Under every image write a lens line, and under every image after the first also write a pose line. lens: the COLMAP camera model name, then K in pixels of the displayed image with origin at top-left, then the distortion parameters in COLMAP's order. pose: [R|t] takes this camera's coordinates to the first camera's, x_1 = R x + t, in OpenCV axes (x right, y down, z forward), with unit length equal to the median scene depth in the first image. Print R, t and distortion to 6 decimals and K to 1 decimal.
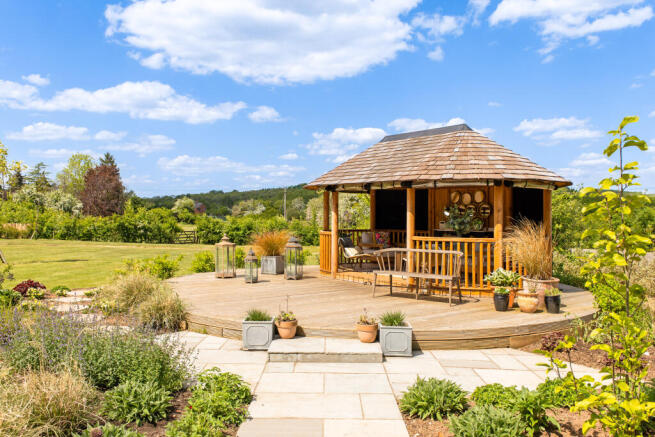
lens RADIAL K [[539.6, 0, 327.5], [0, 539.6, 218.5], [0, 0, 1]] dist [-0.001029, -0.000092]
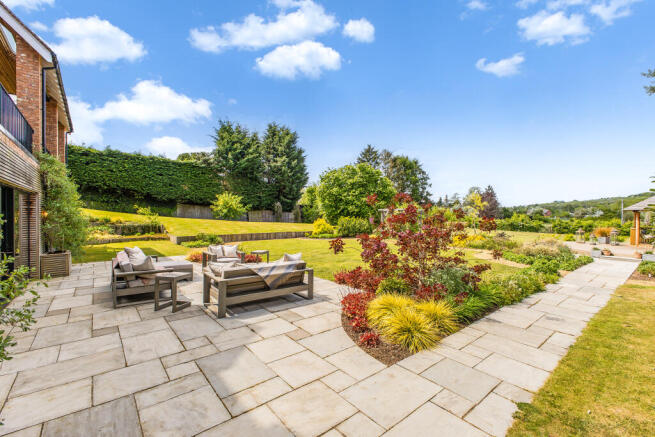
lens RADIAL K [[285.9, 0, 327.5], [0, 285.9, 218.5], [0, 0, 1]] dist [0.000632, -0.000012]
pose [[0.634602, 0.004263, -0.772827, 0.025837], [-0.005335, 0.999985, 0.001136, -0.002992], [0.772821, 0.003402, 0.634615, -0.199044]]
